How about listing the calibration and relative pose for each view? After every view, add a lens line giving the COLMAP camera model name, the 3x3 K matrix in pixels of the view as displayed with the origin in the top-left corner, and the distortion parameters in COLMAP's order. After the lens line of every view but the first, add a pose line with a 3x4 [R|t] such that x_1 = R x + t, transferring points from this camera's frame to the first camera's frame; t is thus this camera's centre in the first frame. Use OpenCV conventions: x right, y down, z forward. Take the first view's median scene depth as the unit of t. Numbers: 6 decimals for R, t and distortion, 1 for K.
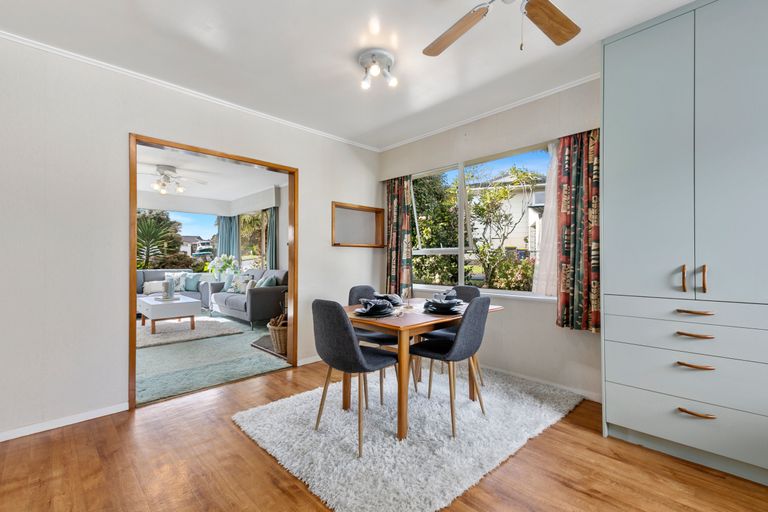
lens RADIAL K [[344.6, 0, 389.7], [0, 344.6, 255.8], [0, 0, 1]] dist [0.021307, -0.000195]
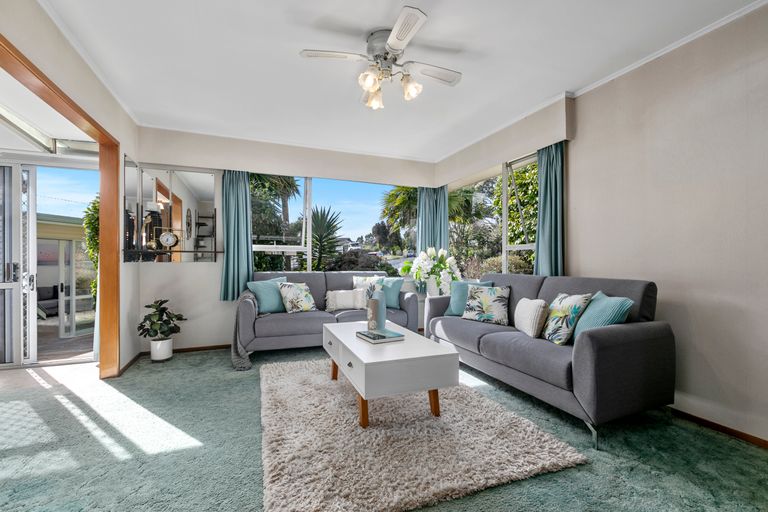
lens RADIAL K [[344.6, 0, 379.7], [0, 344.6, 260.5], [0, 0, 1]] dist [0.021307, -0.000195]
pose [[0.919207, 0.000710, -0.393773, -0.354639], [0.004301, 0.999921, 0.011842, 0.011584], [0.393750, -0.012579, 0.919131, 0.443189]]
